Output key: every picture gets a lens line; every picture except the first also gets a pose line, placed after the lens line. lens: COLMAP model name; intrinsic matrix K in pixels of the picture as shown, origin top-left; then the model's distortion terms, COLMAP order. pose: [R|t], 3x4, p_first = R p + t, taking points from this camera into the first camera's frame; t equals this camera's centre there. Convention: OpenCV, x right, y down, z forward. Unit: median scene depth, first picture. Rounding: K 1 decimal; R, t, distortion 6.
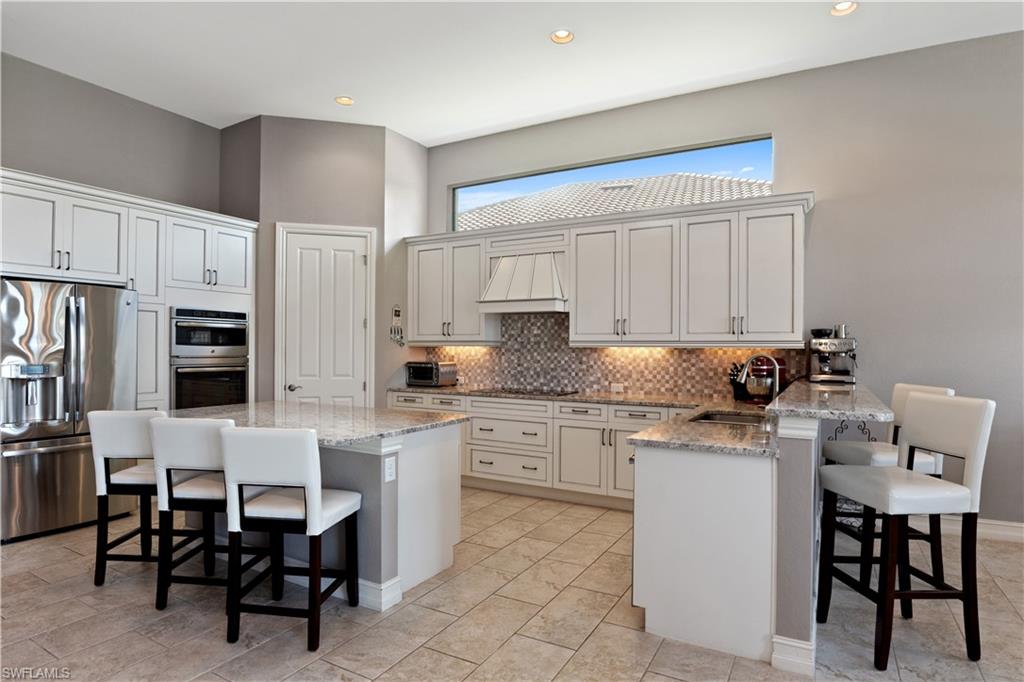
lens RADIAL K [[562.3, 0, 520.2], [0, 562.3, 346.4], [0, 0, 1]] dist [-0.042484, 0.000044]
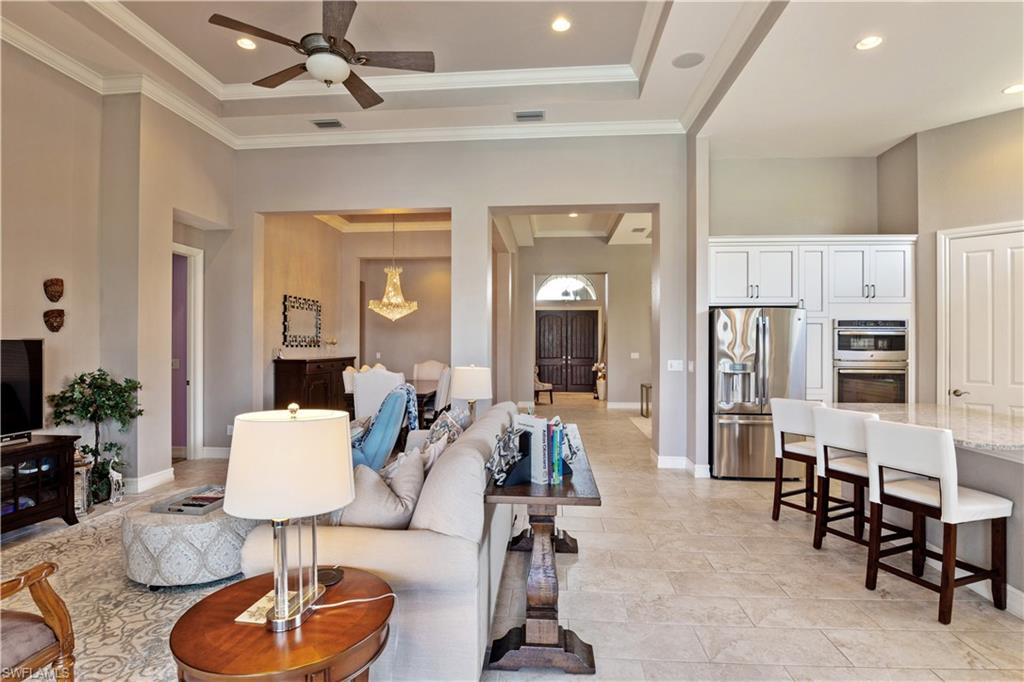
lens RADIAL K [[487.4, 0, 508.2], [0, 487.4, 345.3], [0, 0, 1]] dist [-0.014074, -0.002830]
pose [[0.393256, -0.004819, -0.919416, 0.075291], [0.000113, 0.999987, -0.005193, -0.008243], [0.919429, 0.001938, 0.393251, -0.090902]]
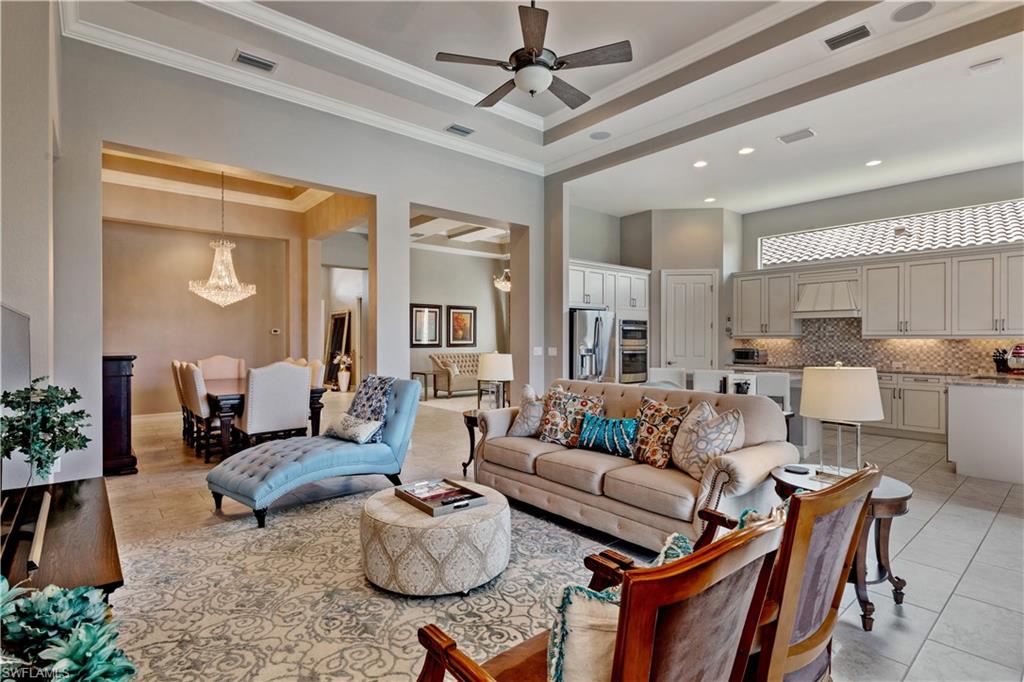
lens RADIAL K [[487.4, 0, 501.8], [0, 487.4, 341.4], [0, 0, 1]] dist [-0.014074, -0.002830]
pose [[0.924185, -0.004549, -0.381917, -0.359087], [0.007082, 0.999961, 0.005227, -0.006966], [0.381879, -0.007536, 0.924182, -0.716327]]
